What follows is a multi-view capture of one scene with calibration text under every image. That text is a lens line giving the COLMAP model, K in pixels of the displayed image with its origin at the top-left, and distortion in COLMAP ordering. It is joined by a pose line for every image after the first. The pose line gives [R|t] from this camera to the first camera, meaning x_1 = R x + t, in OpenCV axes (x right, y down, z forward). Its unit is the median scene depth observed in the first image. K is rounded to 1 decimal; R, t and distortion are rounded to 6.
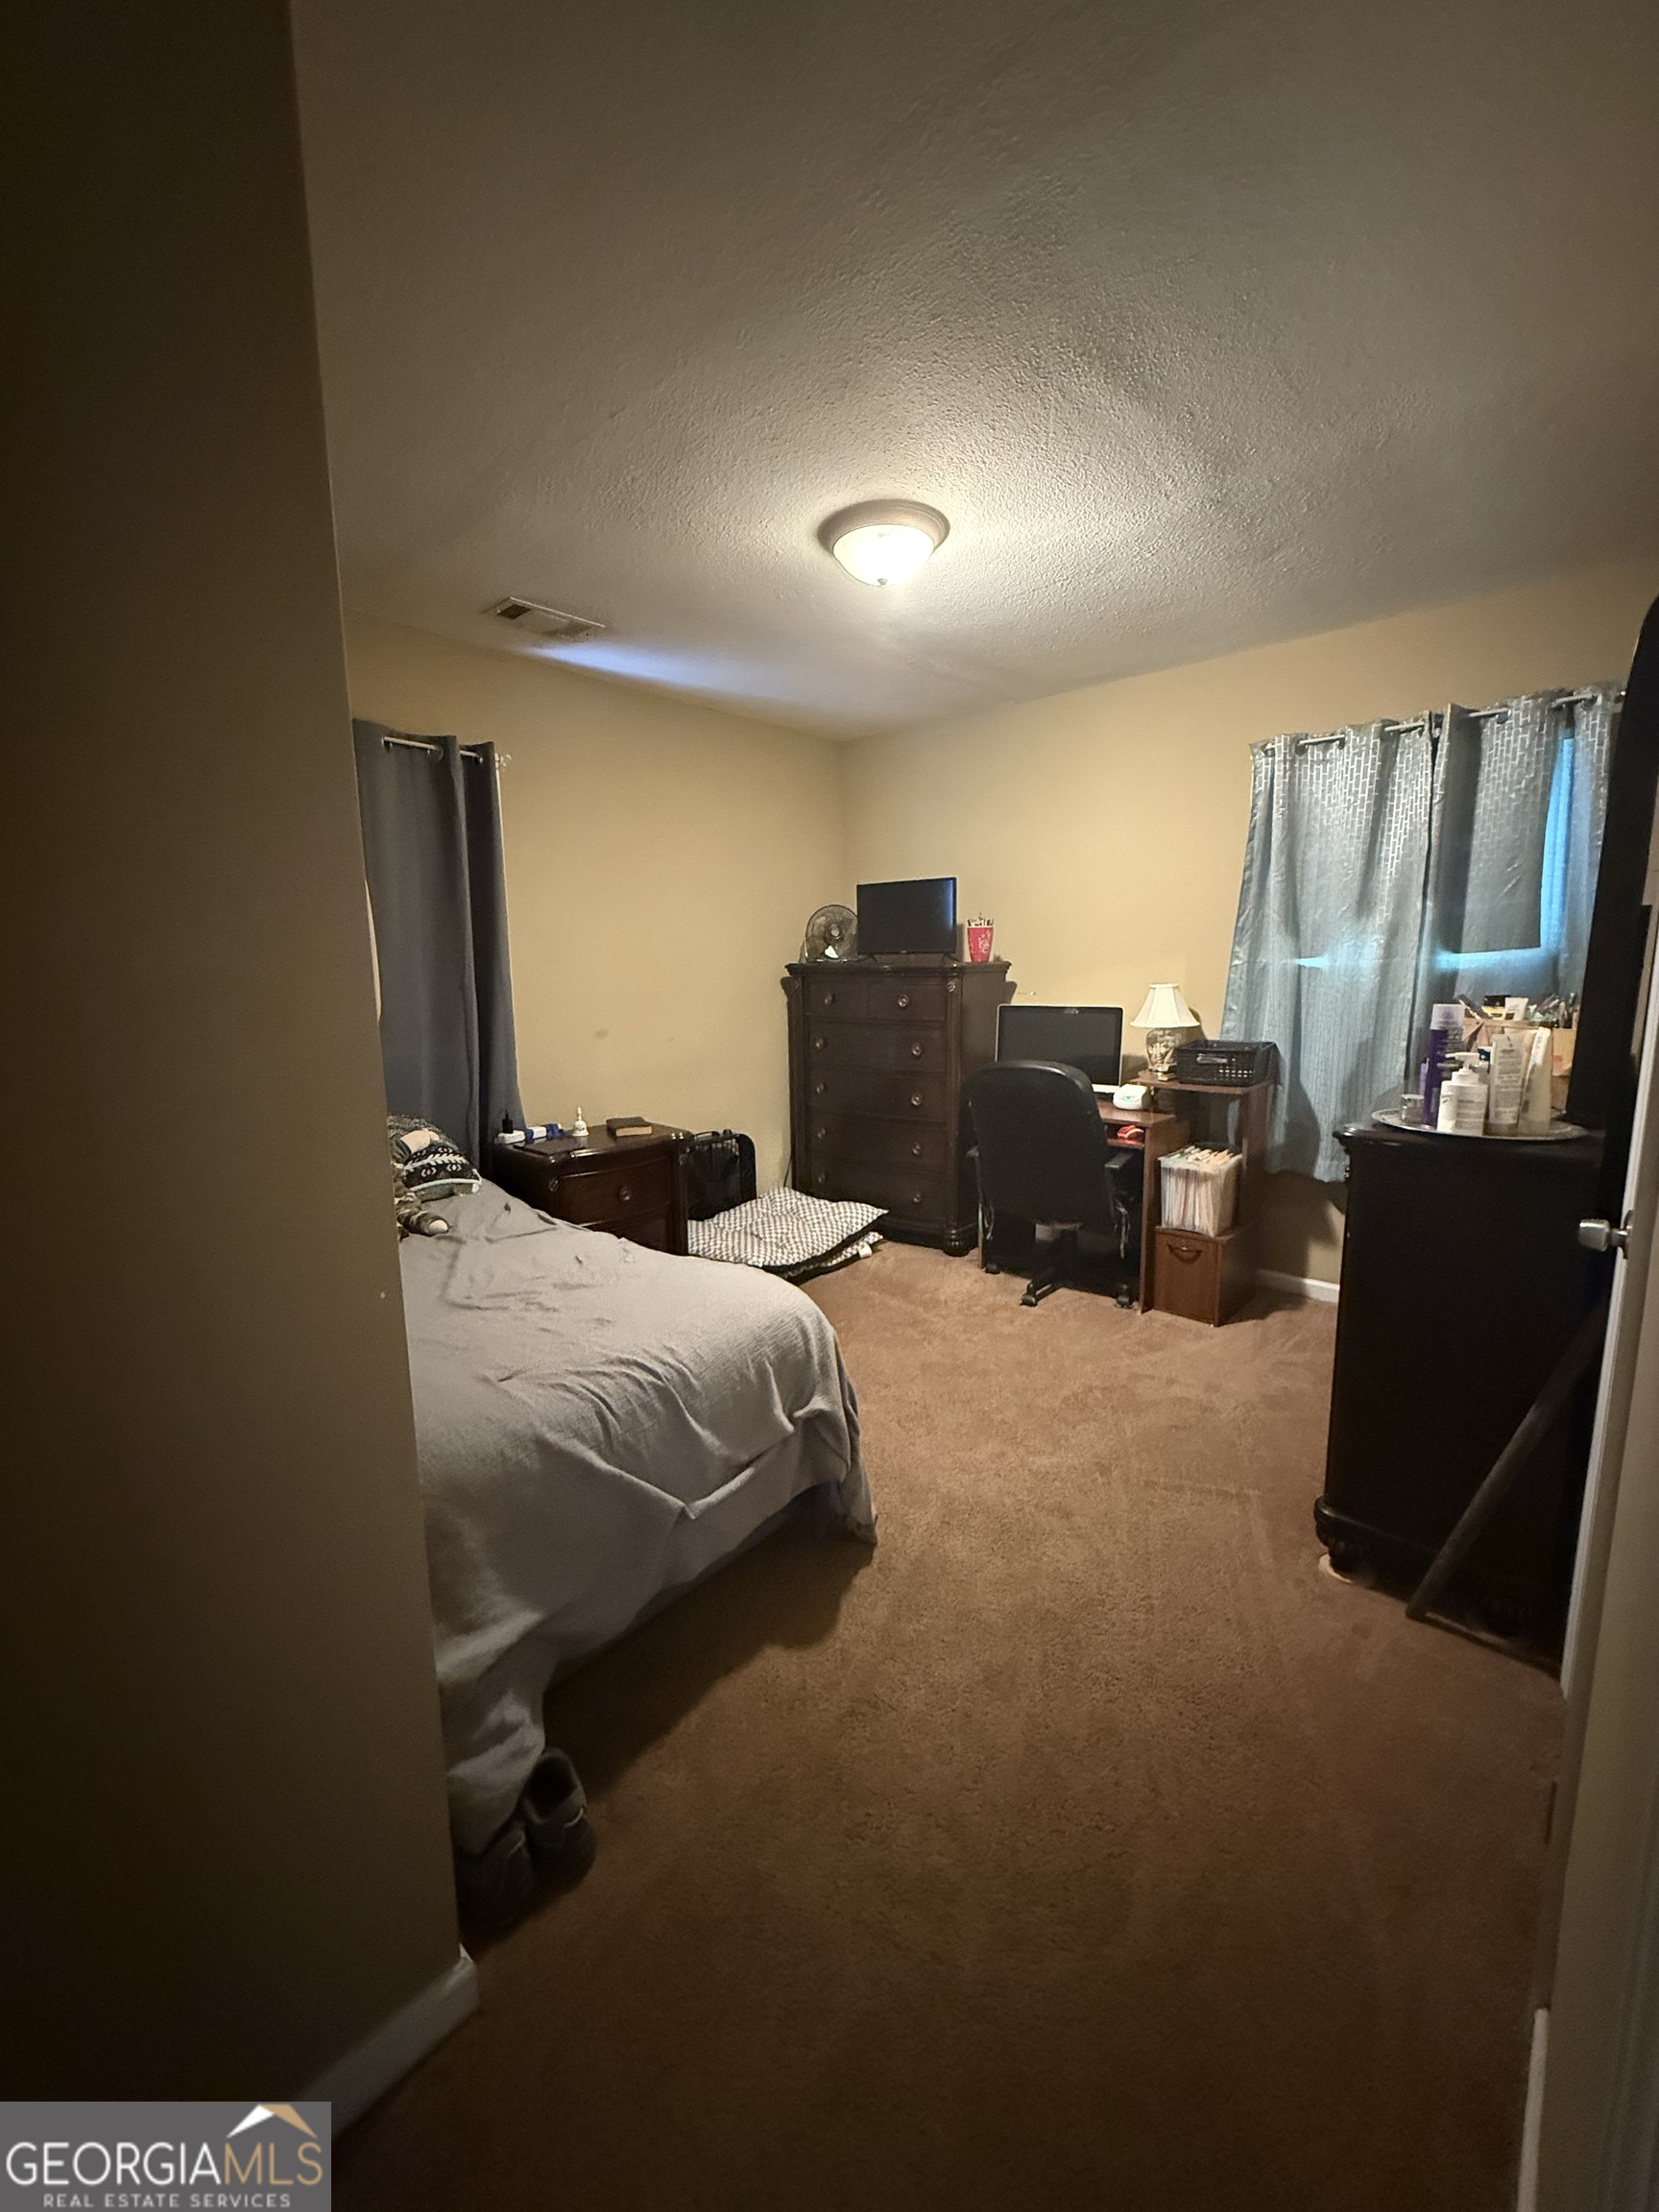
lens RADIAL K [[909.7, 0, 829.5], [0, 909.7, 1106.0], [0, 0, 1]] dist [-0.001366, -0.000077]
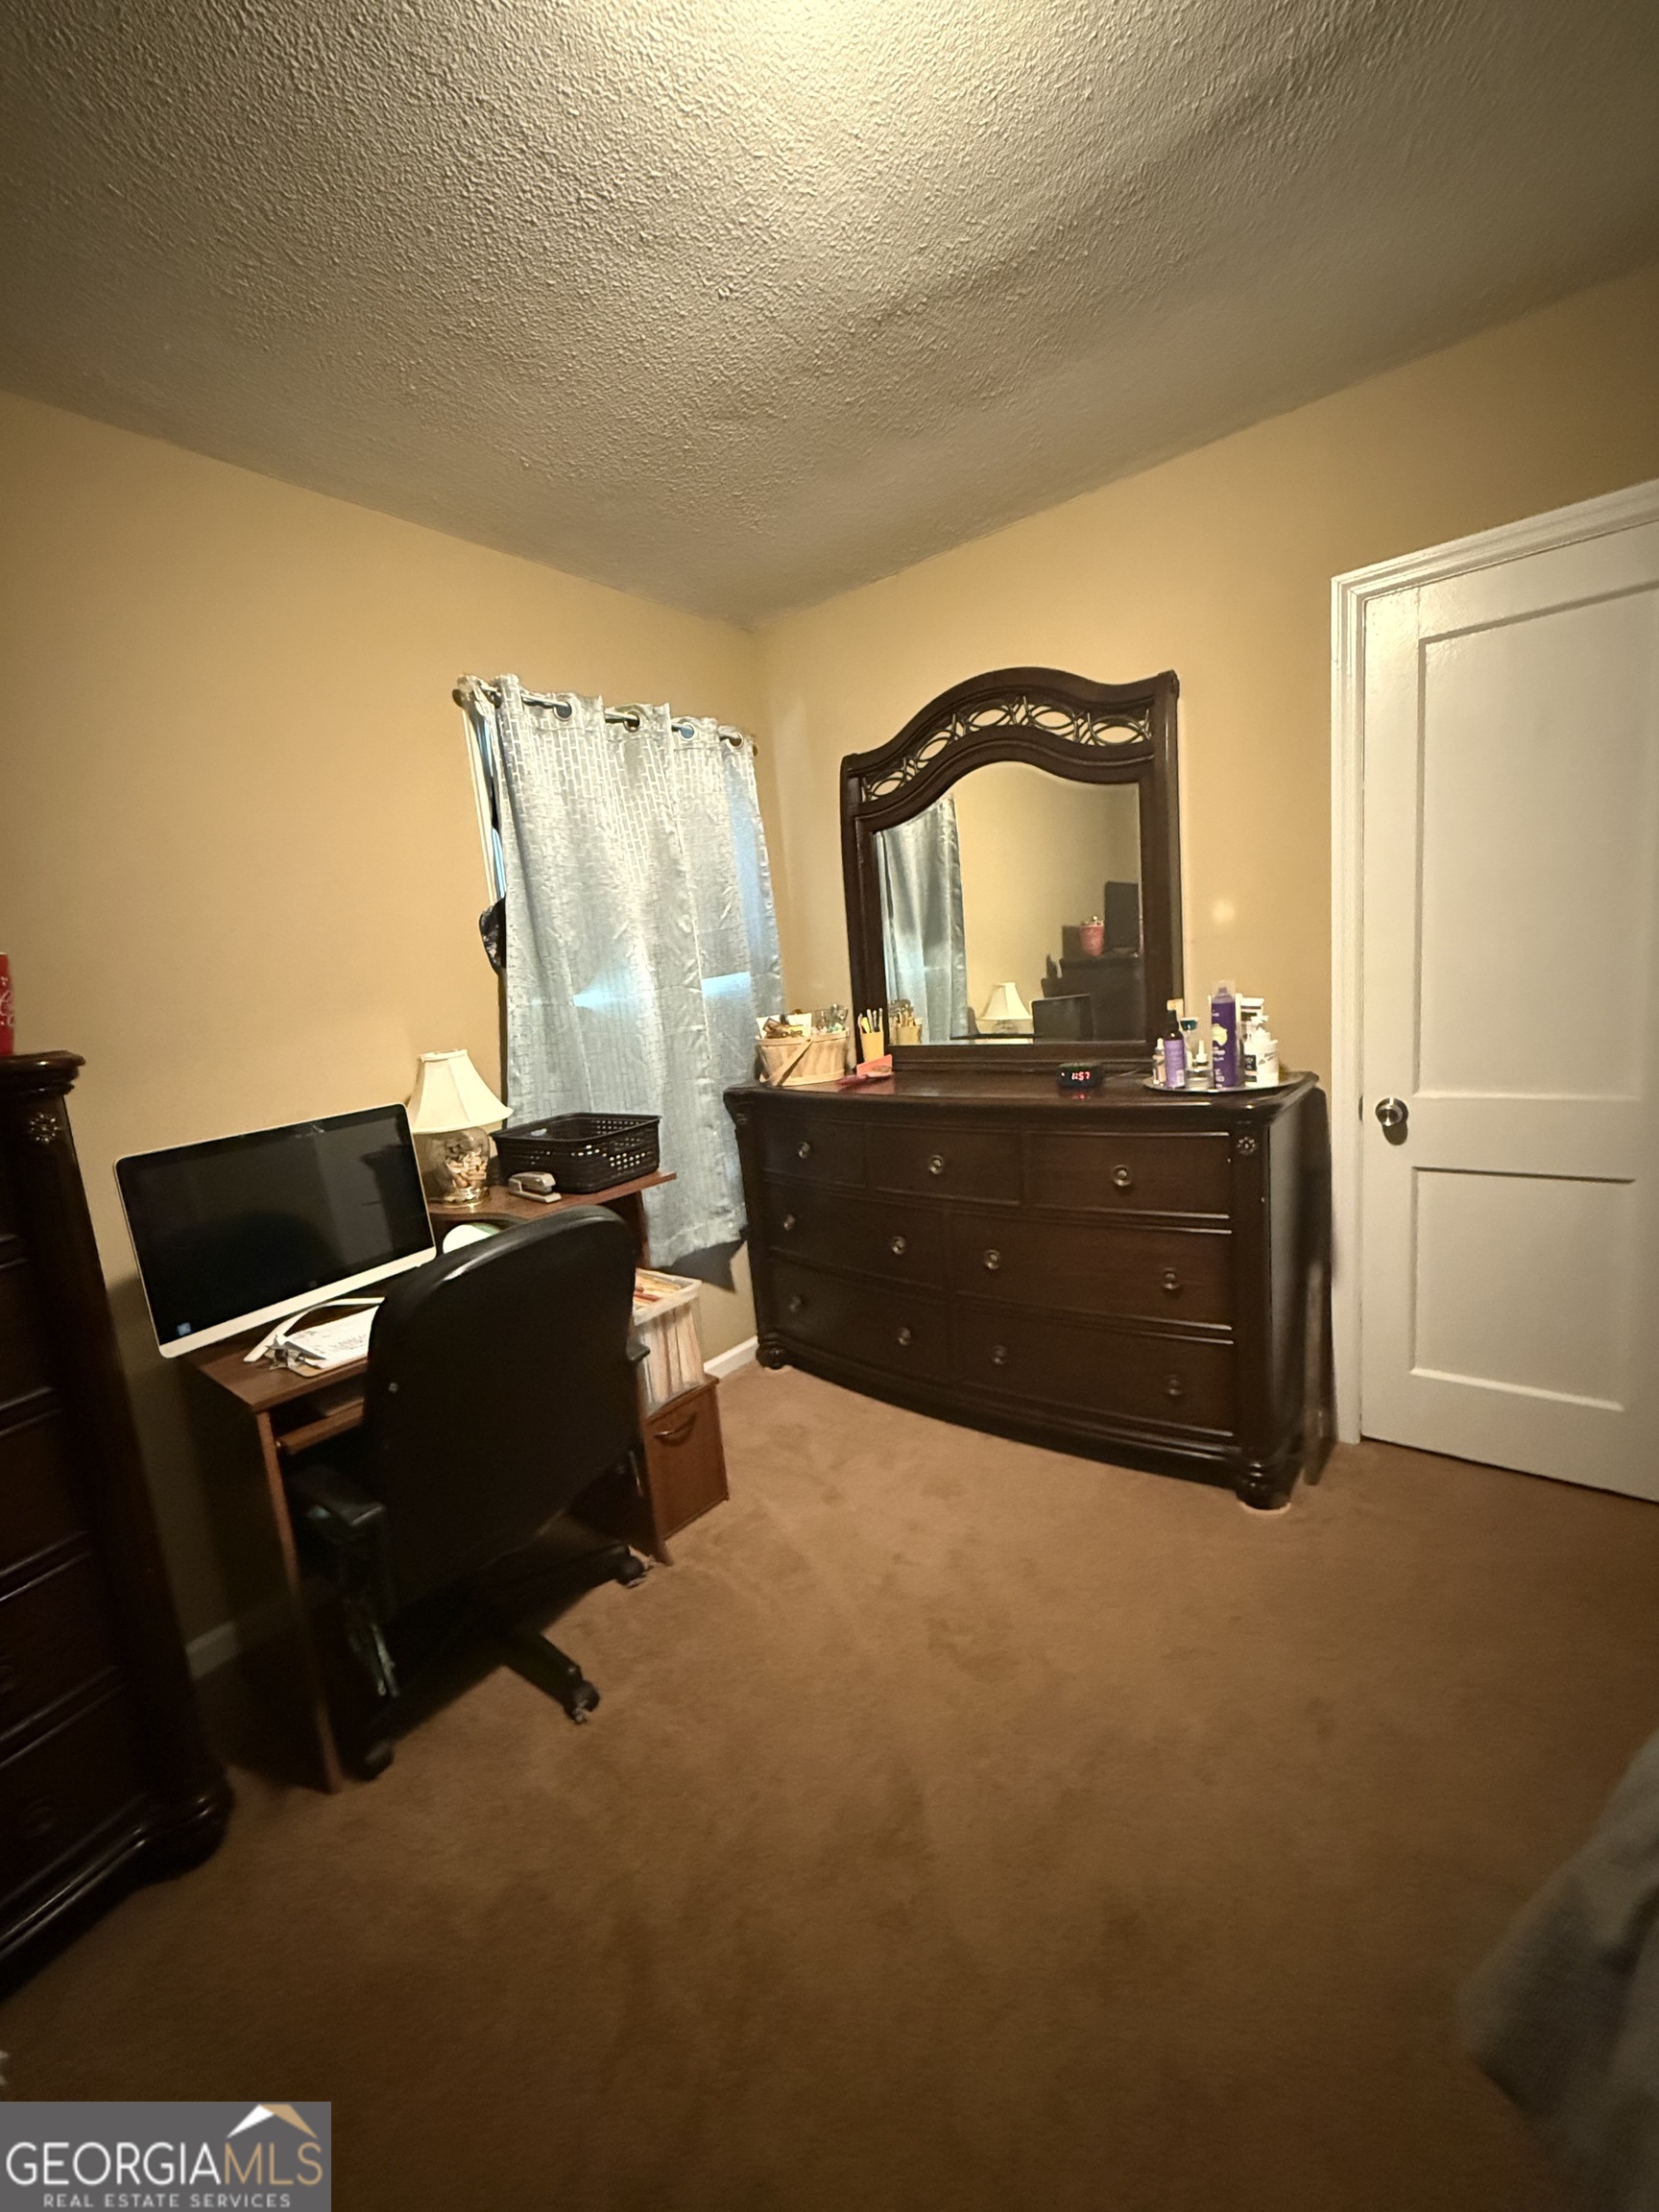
lens RADIAL K [[909.7, 0, 829.5], [0, 909.7, 1106.0], [0, 0, 1]] dist [-0.001366, -0.000077]
pose [[-0.074478, -0.144866, 0.986644, -0.309009], [0.233943, 0.959243, 0.158502, -0.189213], [-0.969393, 0.242624, -0.037552, 1.109305]]
